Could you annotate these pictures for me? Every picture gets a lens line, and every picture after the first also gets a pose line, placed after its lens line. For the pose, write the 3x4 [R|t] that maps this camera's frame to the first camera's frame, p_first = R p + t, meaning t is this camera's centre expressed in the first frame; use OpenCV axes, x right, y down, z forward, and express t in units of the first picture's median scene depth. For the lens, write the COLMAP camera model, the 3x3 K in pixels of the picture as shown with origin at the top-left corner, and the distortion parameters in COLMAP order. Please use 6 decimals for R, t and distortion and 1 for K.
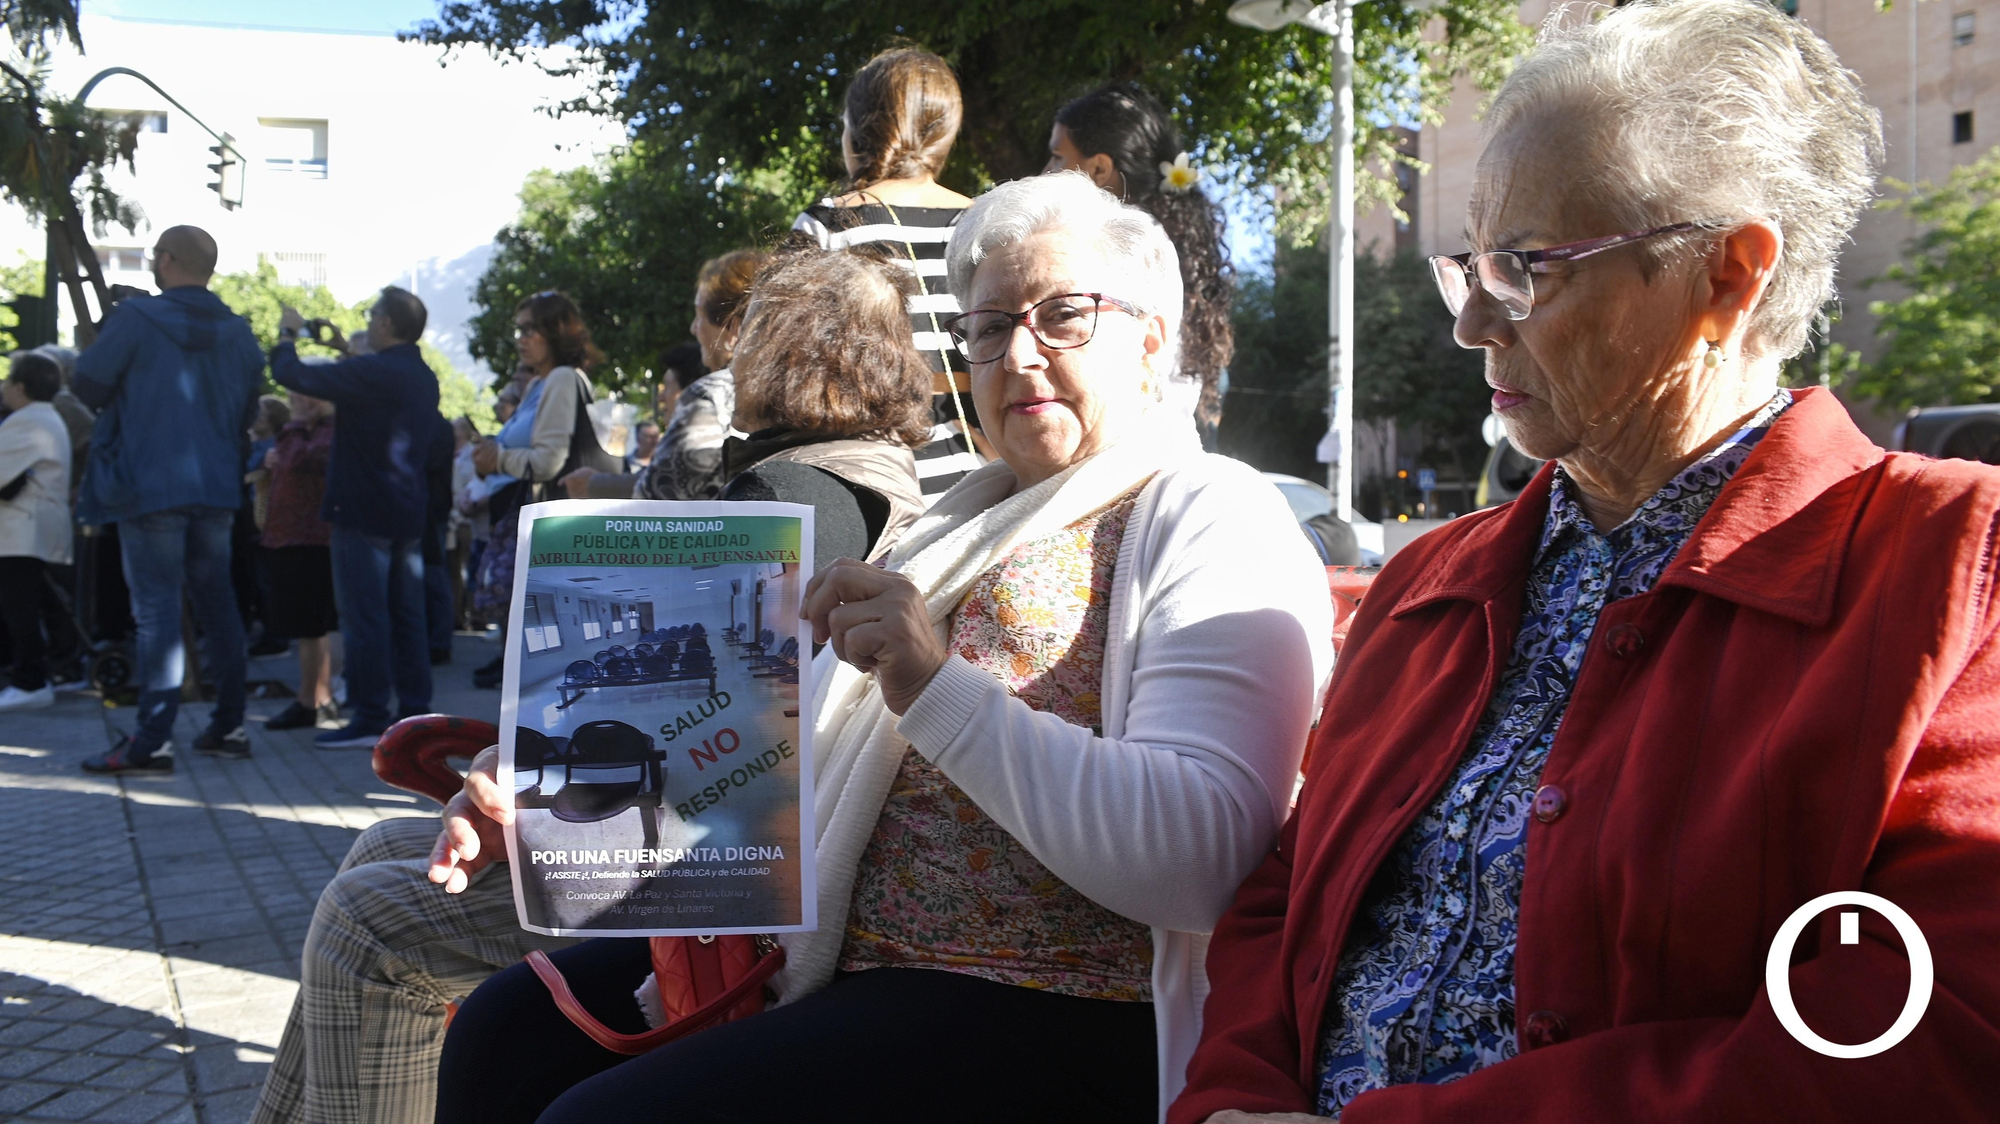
lens RADIAL K [[1395.0, 0, 1014.4], [0, 1395.0, 492.5], [0, 0, 1]] dist [-0.095093, 0.085492]
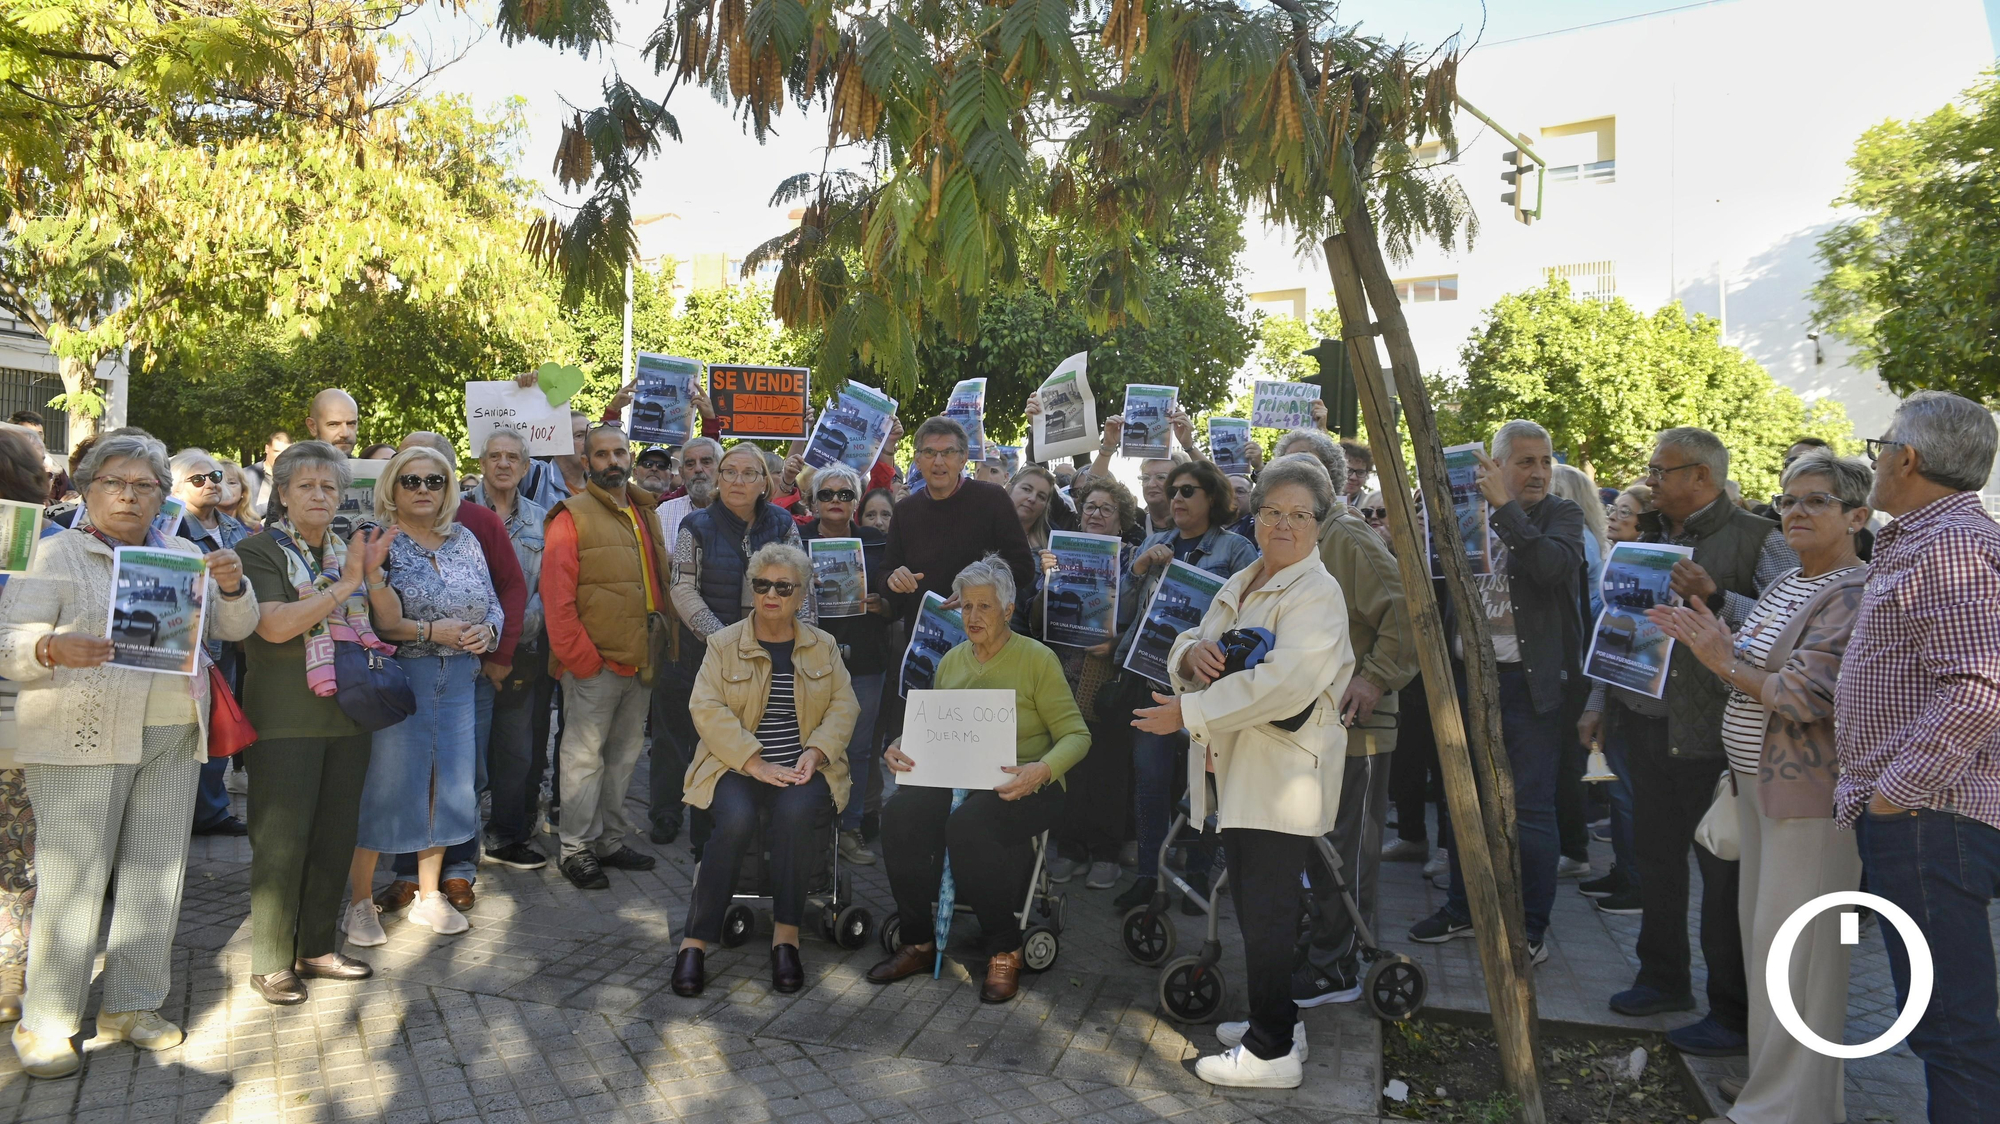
lens RADIAL K [[1400.2, 0, 1019.4], [0, 1400.2, 467.8], [0, 0, 1]] dist [-0.092978, 0.082442]
pose [[0.652919, -0.012286, -0.757328, -0.115142], [-0.004186, 0.999795, -0.019829, -0.029576], [0.757416, 0.016117, 0.652733, 0.171448]]
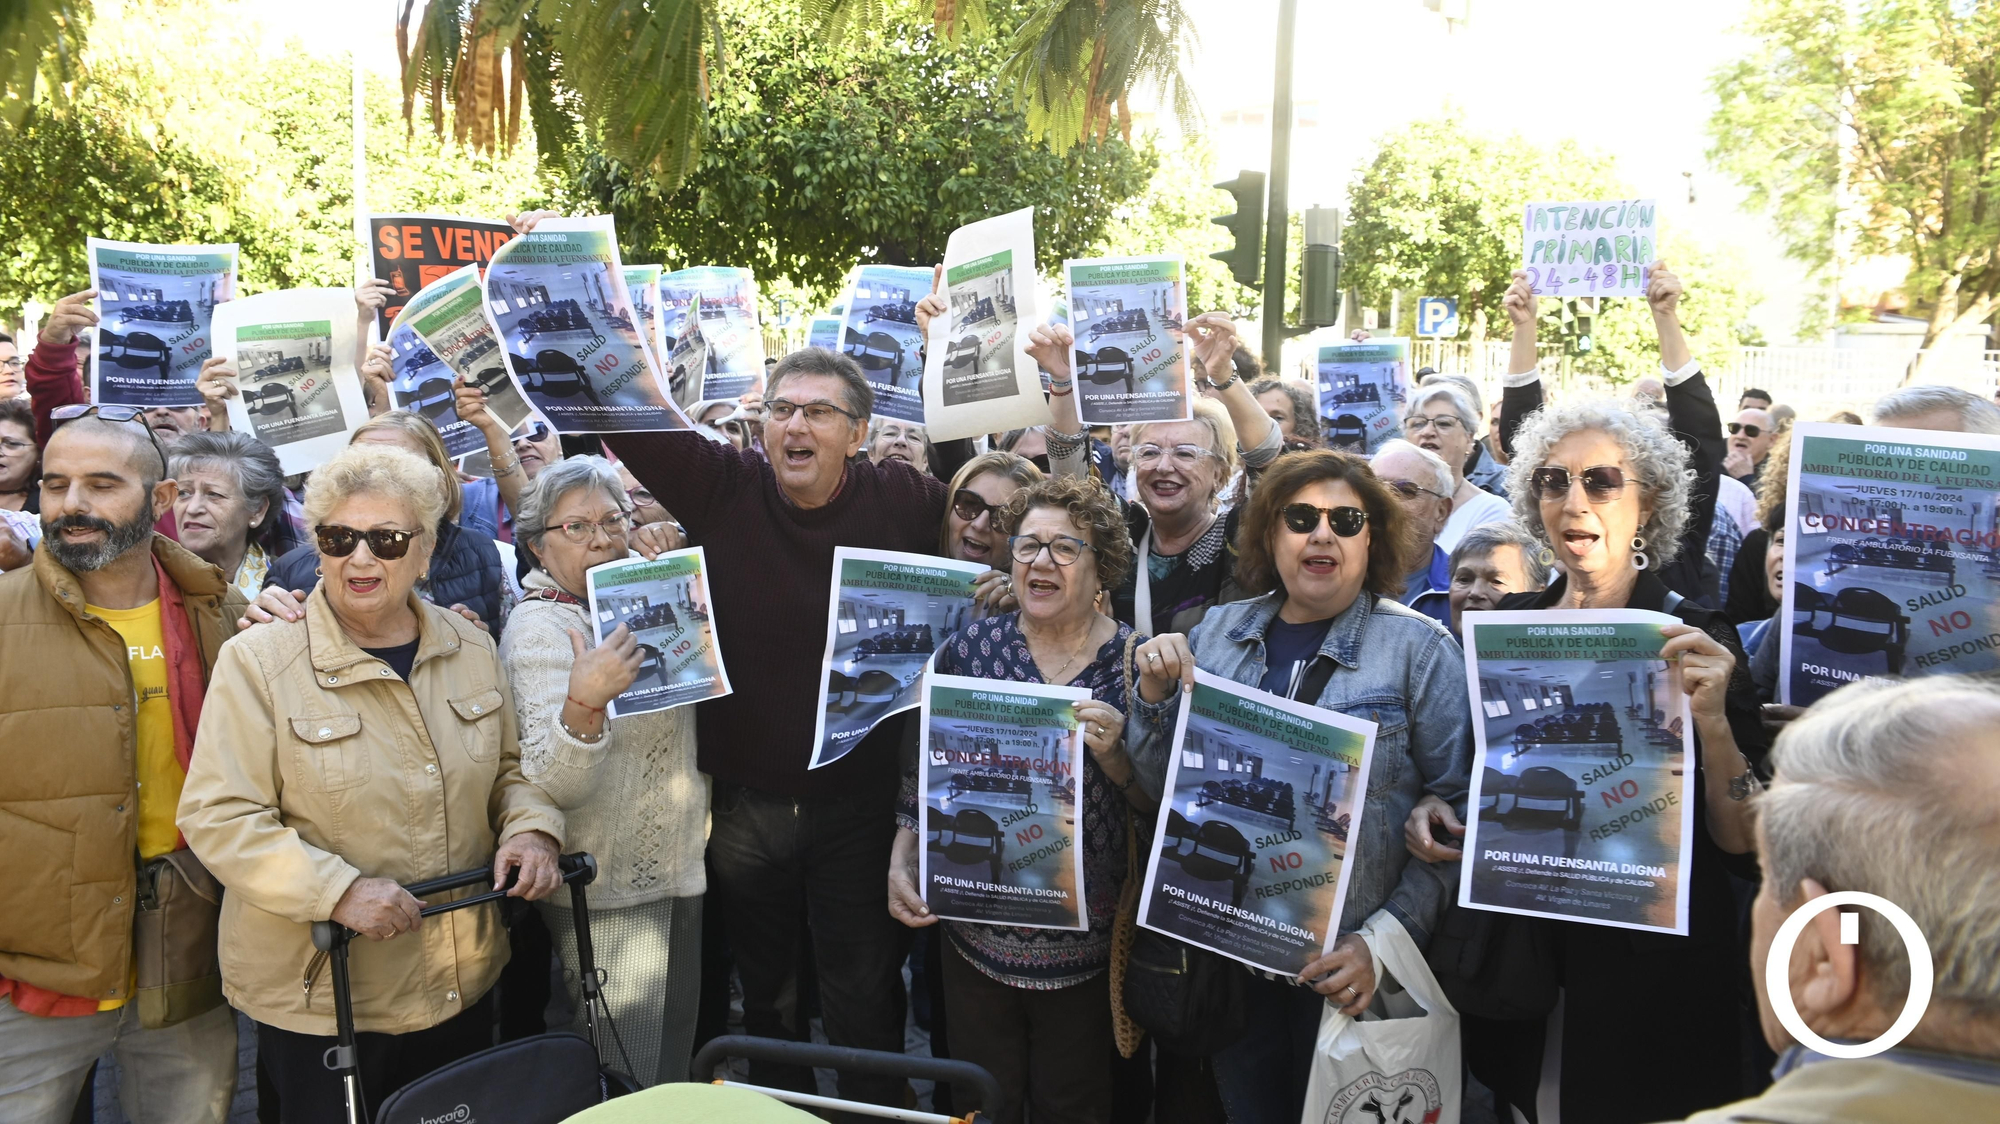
lens RADIAL K [[1400.2, 0, 1019.4], [0, 1400.2, 467.8], [0, 0, 1]] dist [-0.092978, 0.082442]
pose [[0.742023, 0.069204, -0.666793, -0.234215], [-0.001824, 0.994862, 0.101224, -0.046651], [0.670372, -0.073894, 0.738337, 0.271367]]
